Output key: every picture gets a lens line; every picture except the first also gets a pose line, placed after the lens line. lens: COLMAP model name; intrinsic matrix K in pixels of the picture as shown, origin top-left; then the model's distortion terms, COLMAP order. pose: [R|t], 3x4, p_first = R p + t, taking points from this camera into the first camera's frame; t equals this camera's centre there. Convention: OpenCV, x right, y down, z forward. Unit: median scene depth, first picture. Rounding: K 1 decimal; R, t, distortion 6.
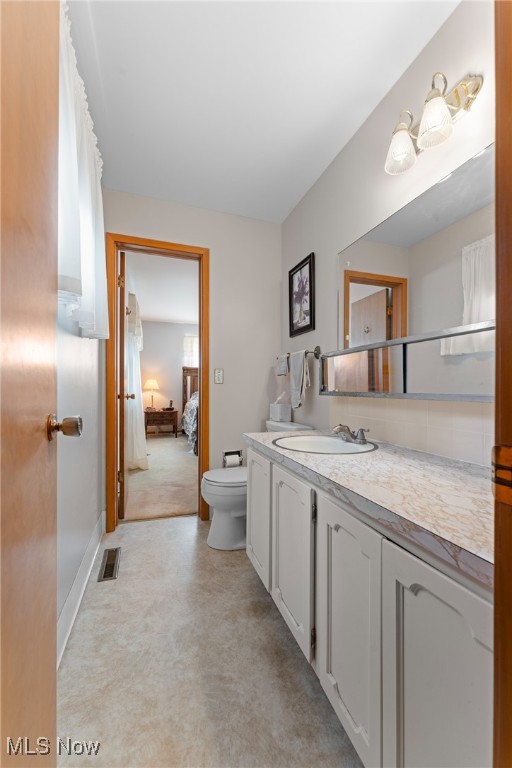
lens RADIAL K [[312.8, 0, 258.4], [0, 312.8, 386.2], [0, 0, 1]] dist [0.002067, 0.001664]
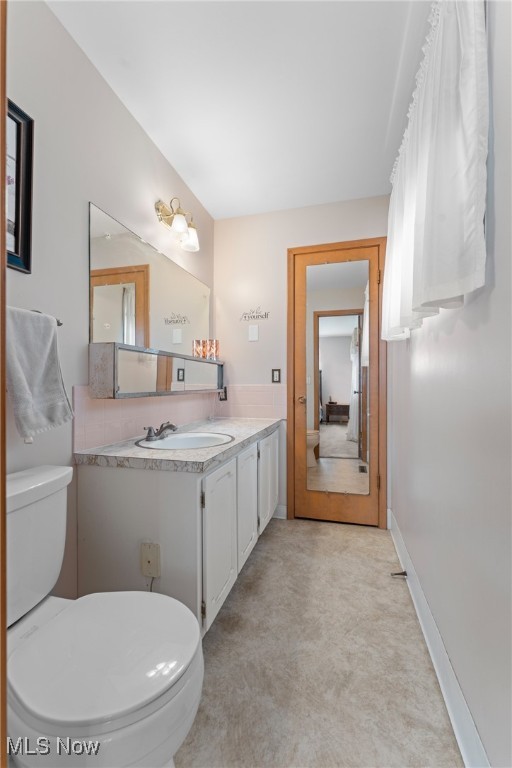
lens RADIAL K [[312.8, 0, 258.8], [0, 312.8, 383.5], [0, 0, 1]] dist [0.002067, 0.001664]
pose [[-0.828413, 0.004883, 0.560097, -0.679815], [0.004234, 0.999988, -0.002456, -0.008335], [-0.560102, 0.000337, -0.828423, 1.974613]]
